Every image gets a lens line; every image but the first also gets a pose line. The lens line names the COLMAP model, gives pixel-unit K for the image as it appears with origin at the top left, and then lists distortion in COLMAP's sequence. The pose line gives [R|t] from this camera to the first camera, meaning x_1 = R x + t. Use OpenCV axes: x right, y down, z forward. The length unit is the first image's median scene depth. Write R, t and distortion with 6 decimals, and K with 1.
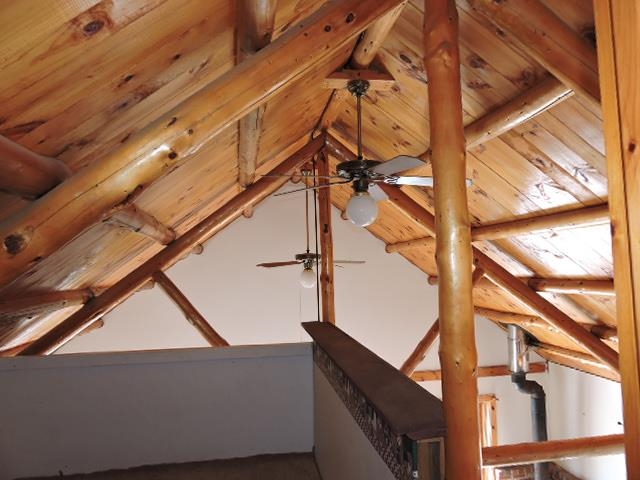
lens RADIAL K [[455.2, 0, 328.8], [0, 455.2, 240.1], [0, 0, 1]] dist [0.004057, -0.008004]
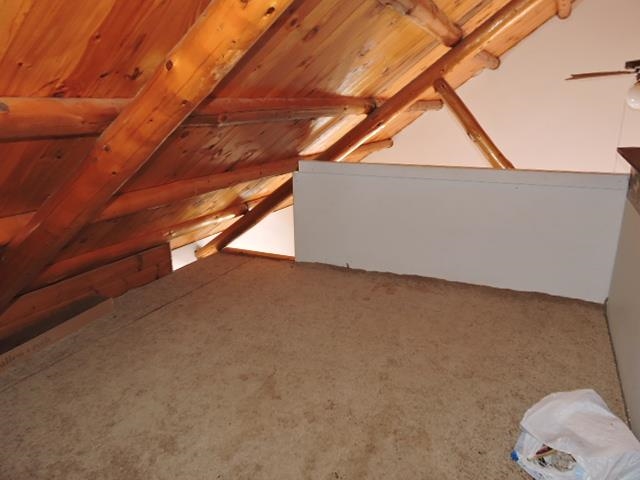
lens RADIAL K [[455.2, 0, 328.8], [0, 455.2, 240.1], [0, 0, 1]] dist [0.004057, -0.008004]
pose [[0.808797, 0.173391, -0.561946, 0.002658], [0.029353, 0.942454, 0.333045, 0.065462], [0.587356, -0.285861, 0.757164, 0.117578]]
